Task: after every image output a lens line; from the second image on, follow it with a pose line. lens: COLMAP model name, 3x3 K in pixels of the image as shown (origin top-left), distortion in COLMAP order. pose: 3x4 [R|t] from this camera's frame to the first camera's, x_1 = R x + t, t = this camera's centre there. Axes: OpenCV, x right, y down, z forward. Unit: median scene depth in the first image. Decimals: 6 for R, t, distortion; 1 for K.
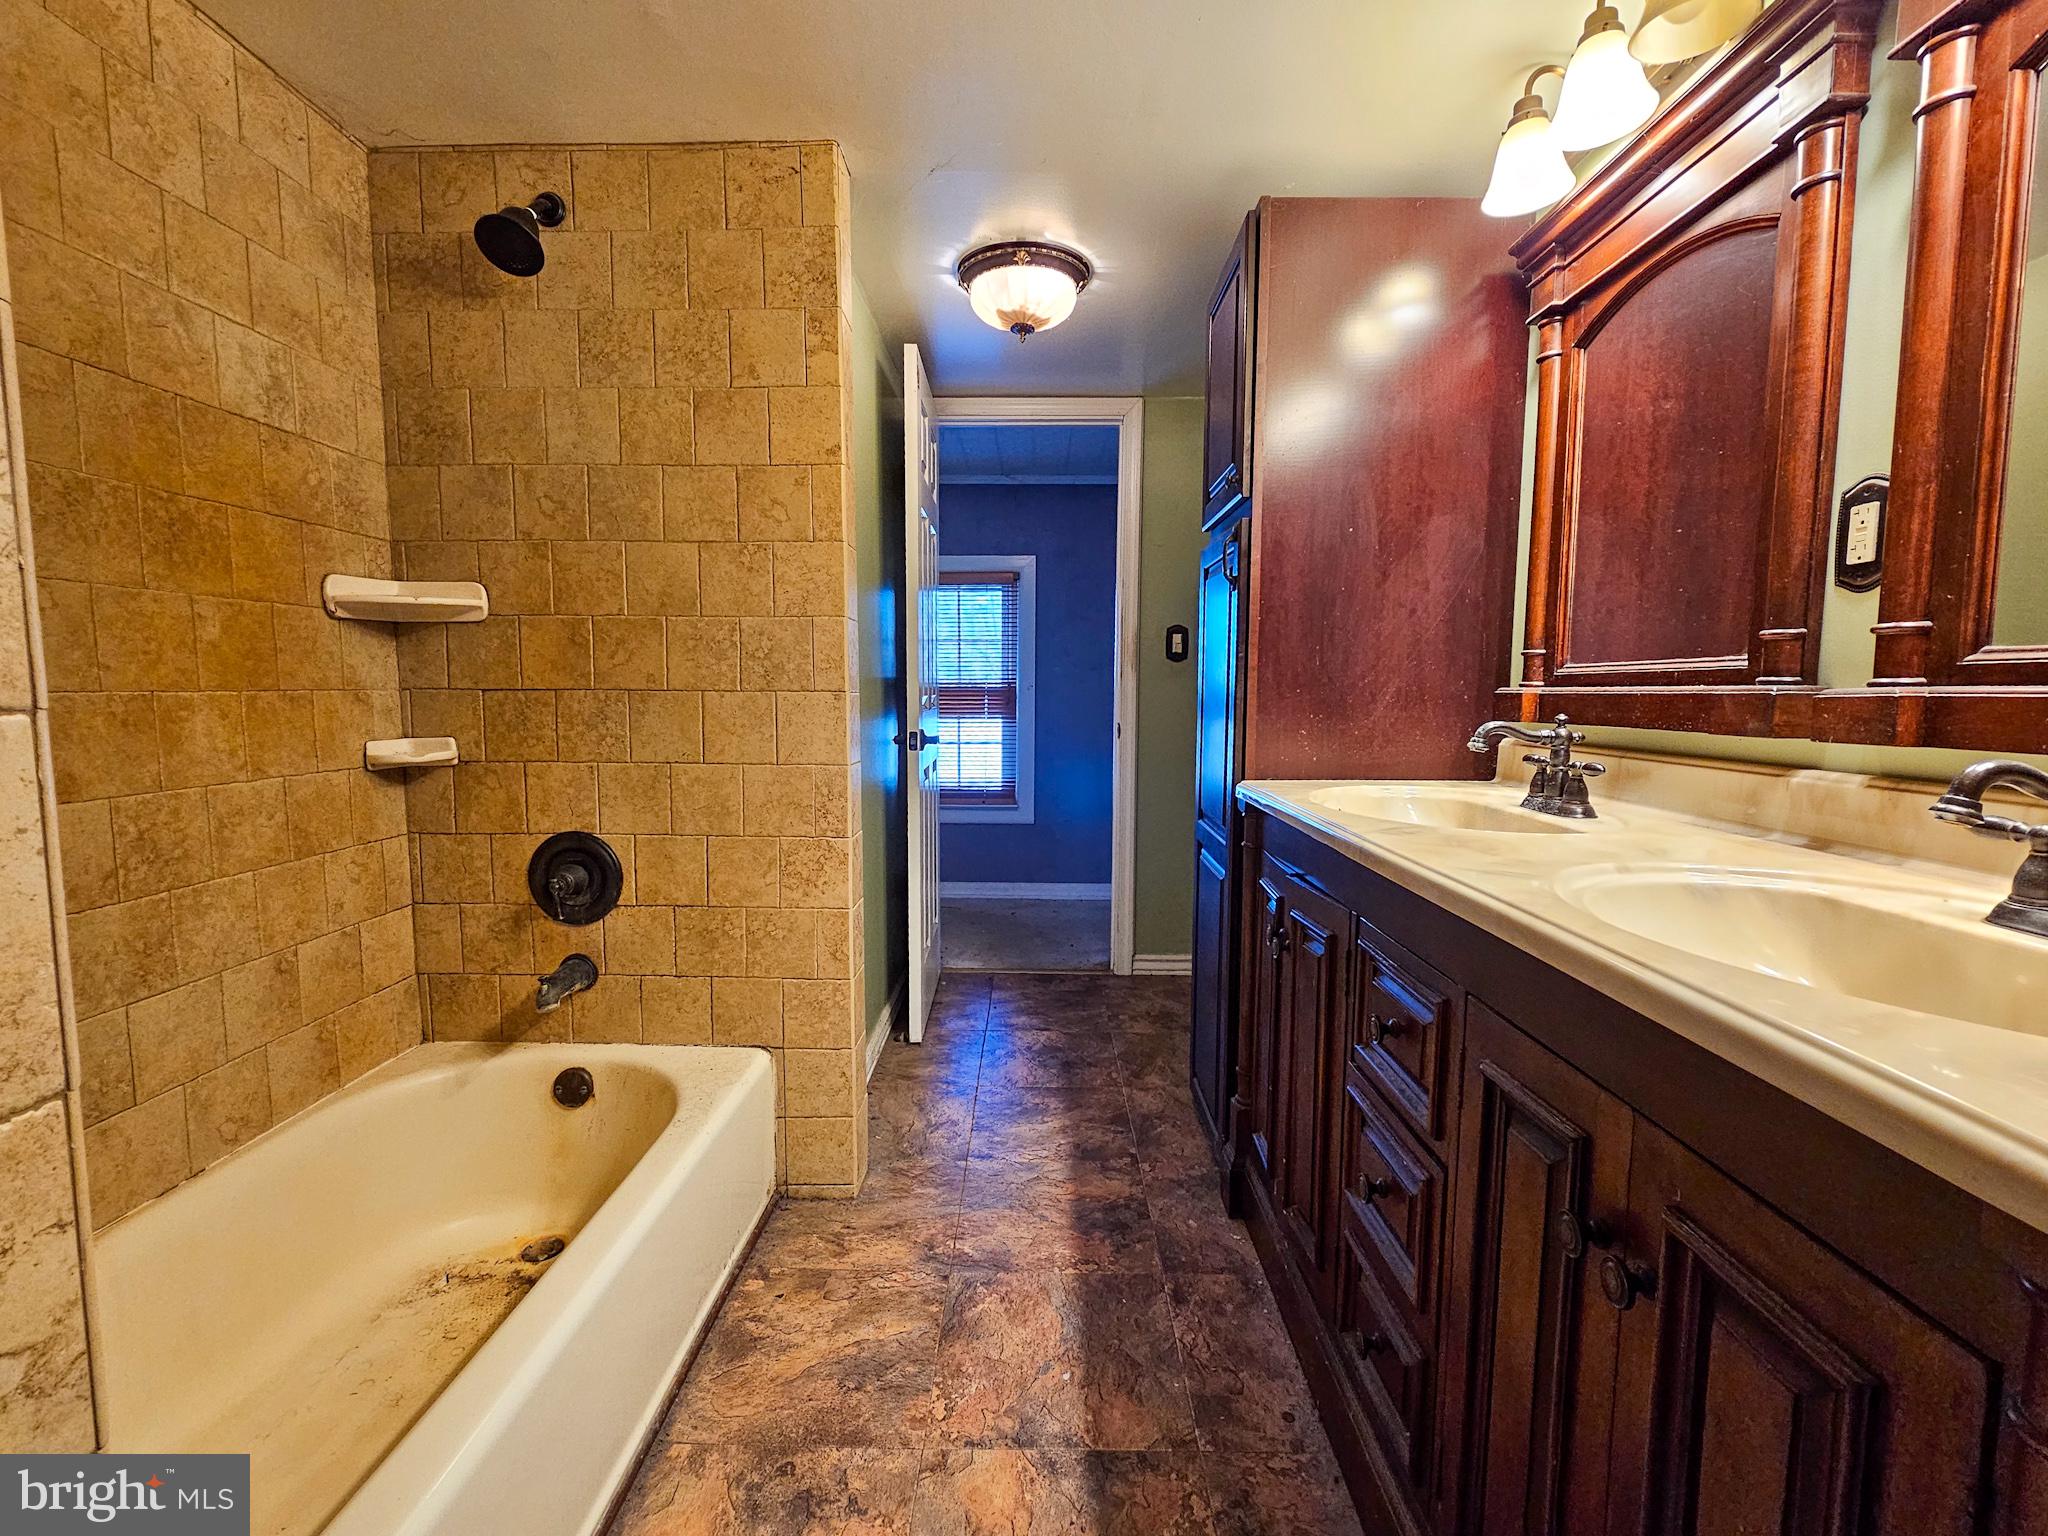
lens RADIAL K [[830.8, 0, 1024.2], [0, 830.8, 760.1], [0, 0, 1]] dist [-0.000217, -0.000017]
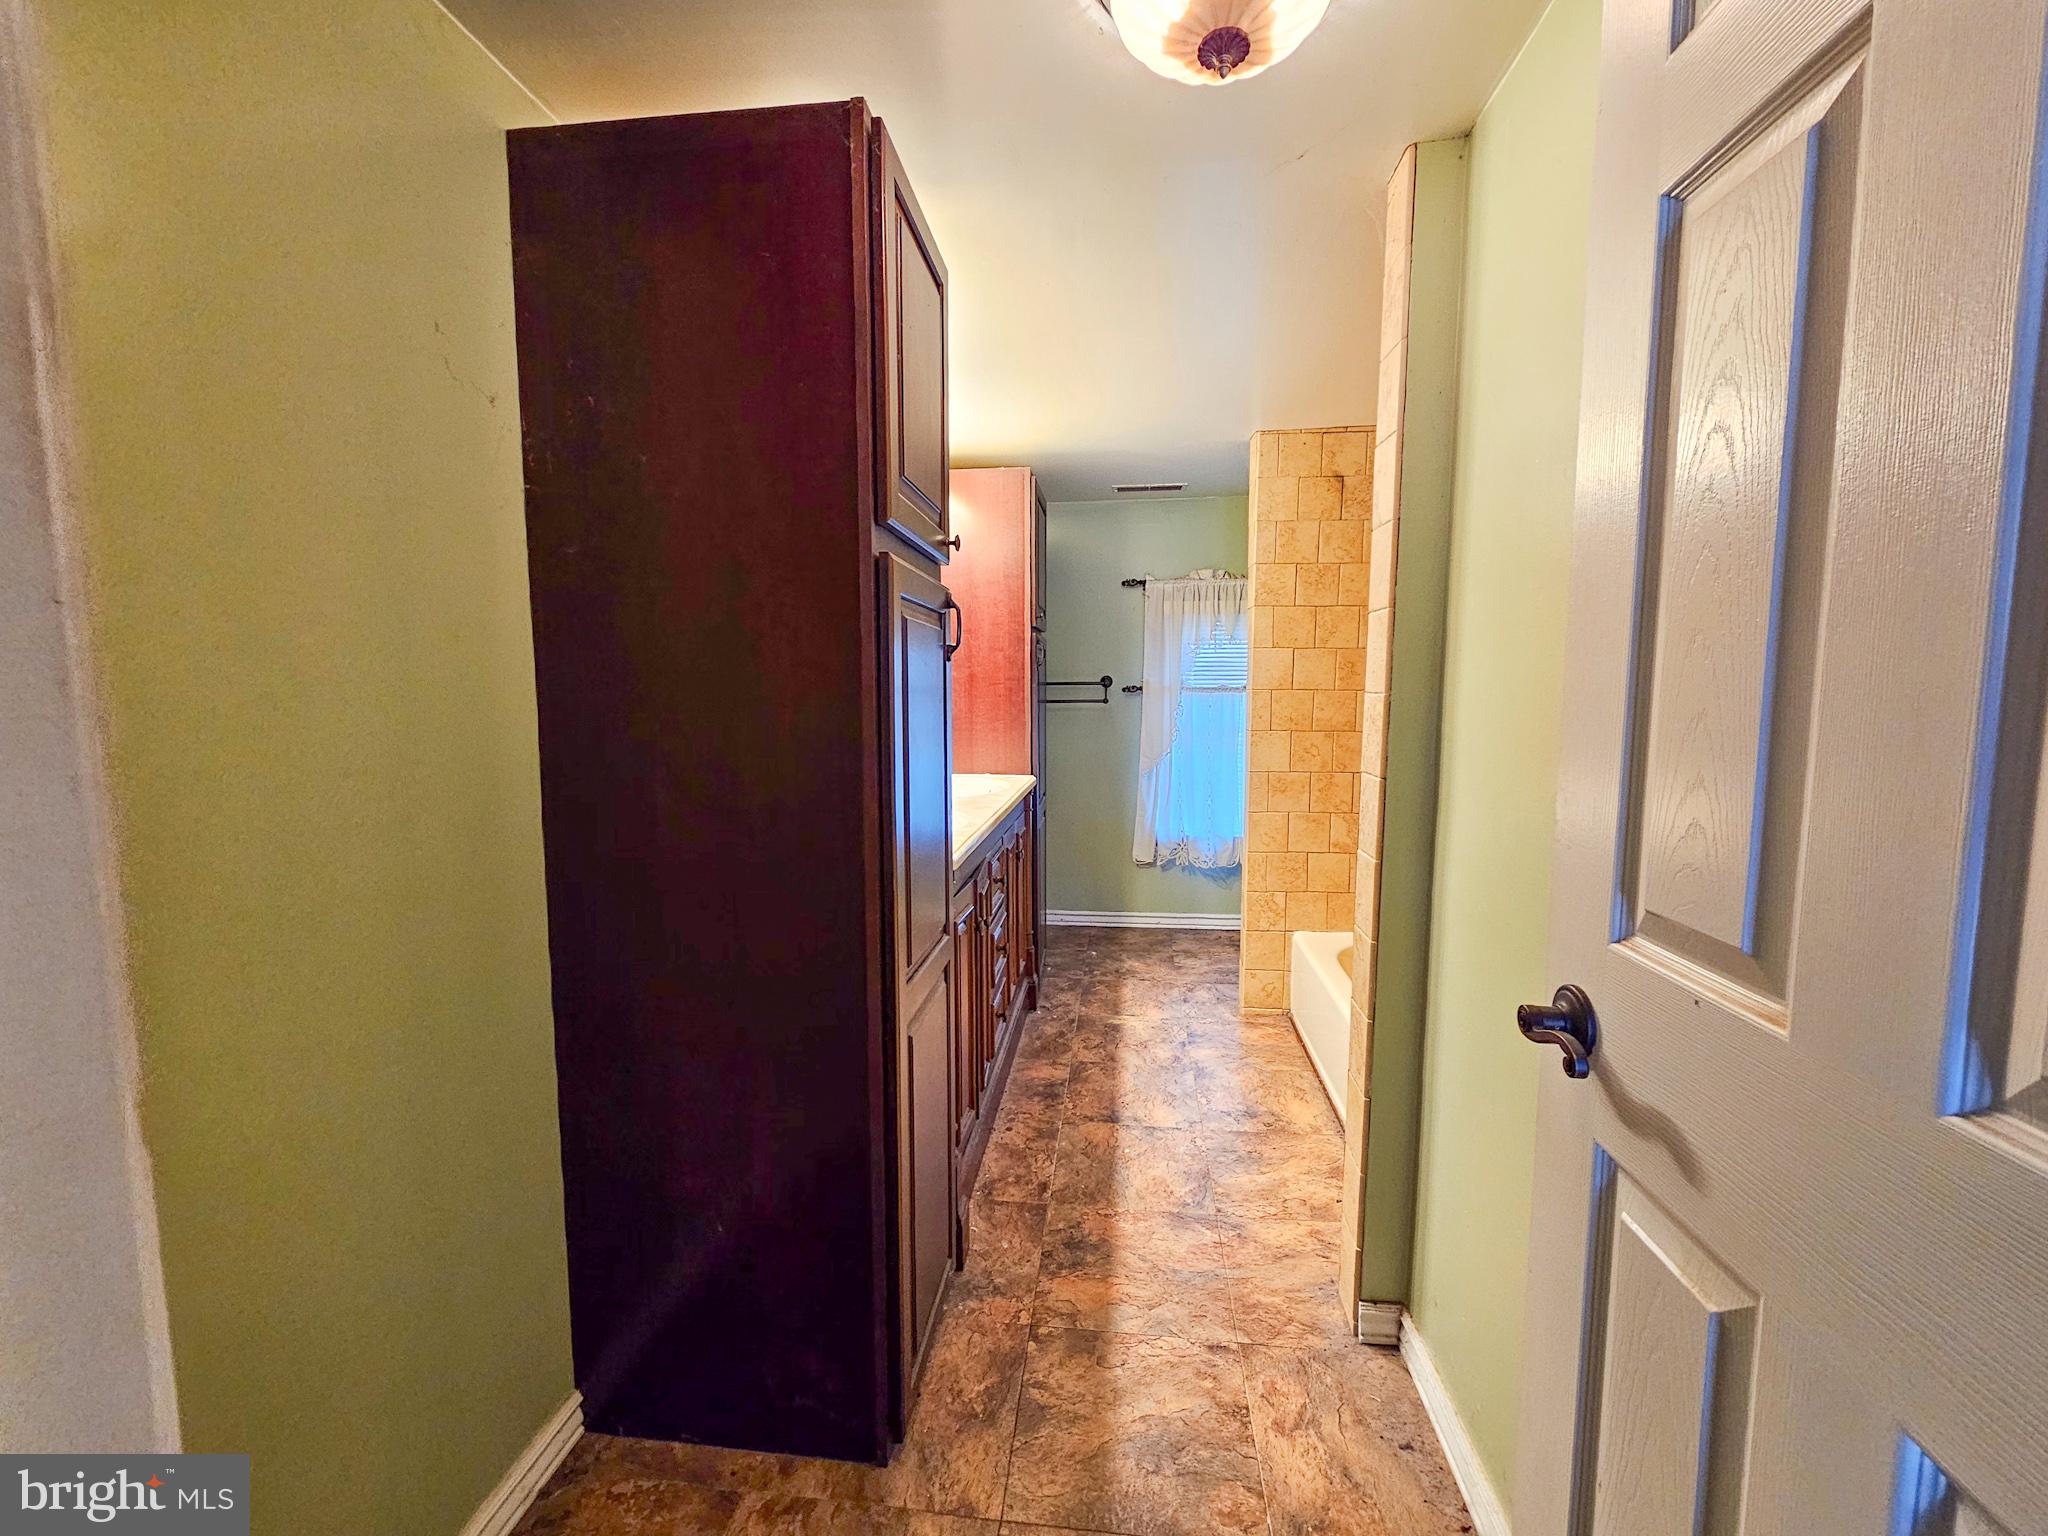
lens RADIAL K [[830.8, 0, 1025.3], [0, 830.8, 764.2], [0, 0, 1]] dist [-0.000217, -0.000017]
pose [[-0.994526, -0.016682, 0.103146, 0.078111], [0.002514, 0.983067, 0.183232, -0.278628], [-0.104456, 0.182488, -0.977644, 2.064397]]
